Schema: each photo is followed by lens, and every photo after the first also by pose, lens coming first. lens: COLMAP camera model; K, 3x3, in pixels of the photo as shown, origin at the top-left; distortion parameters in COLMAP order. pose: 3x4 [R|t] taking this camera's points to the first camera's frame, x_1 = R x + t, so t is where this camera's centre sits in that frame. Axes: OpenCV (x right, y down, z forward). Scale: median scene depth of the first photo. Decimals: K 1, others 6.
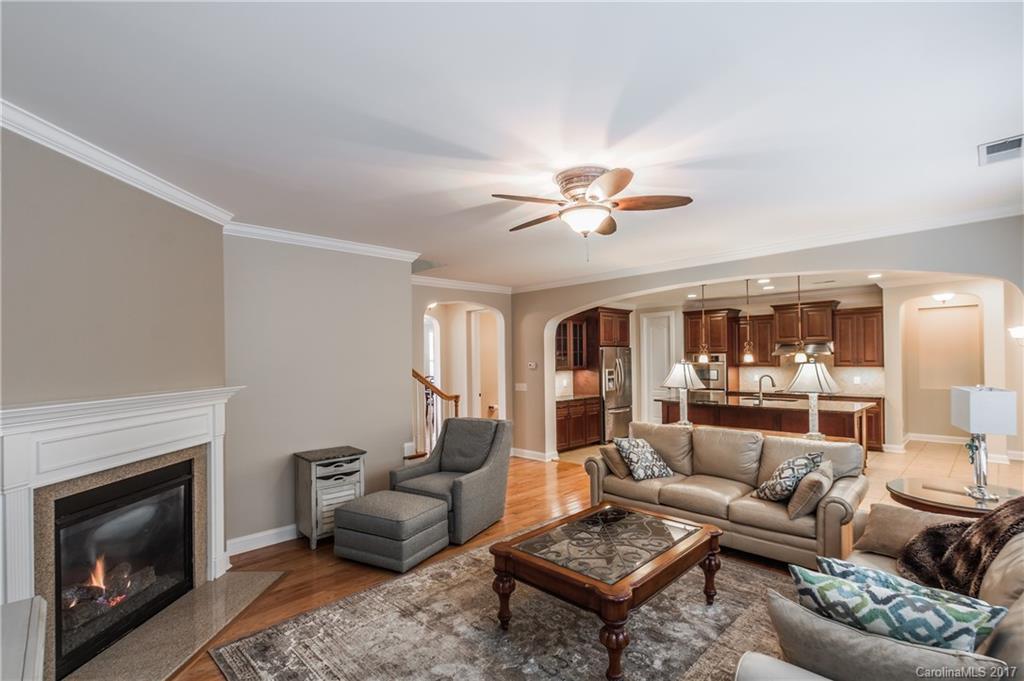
lens RADIAL K [[470.8, 0, 509.2], [0, 470.8, 358.1], [0, 0, 1]] dist [-0.019593, -0.000230]
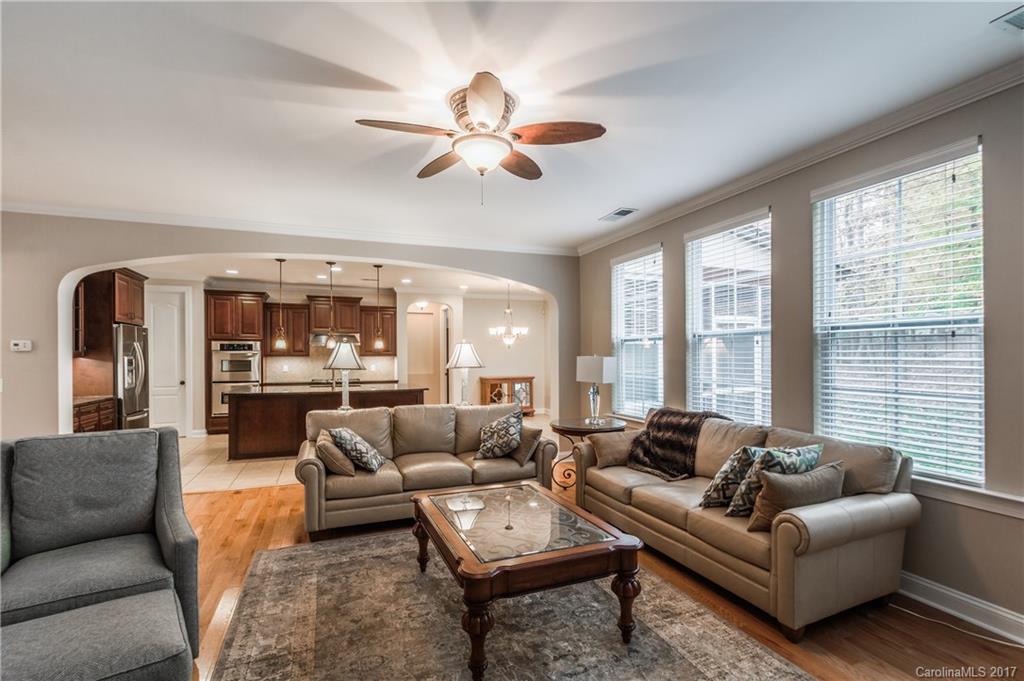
lens RADIAL K [[470.8, 0, 509.2], [0, 470.8, 358.1], [0, 0, 1]] dist [-0.019593, -0.000230]
pose [[0.377990, 0.007745, 0.925777, -0.222887], [-0.005177, 0.999967, -0.006253, 0.029140], [-0.925795, -0.002429, 0.378017, 0.233636]]
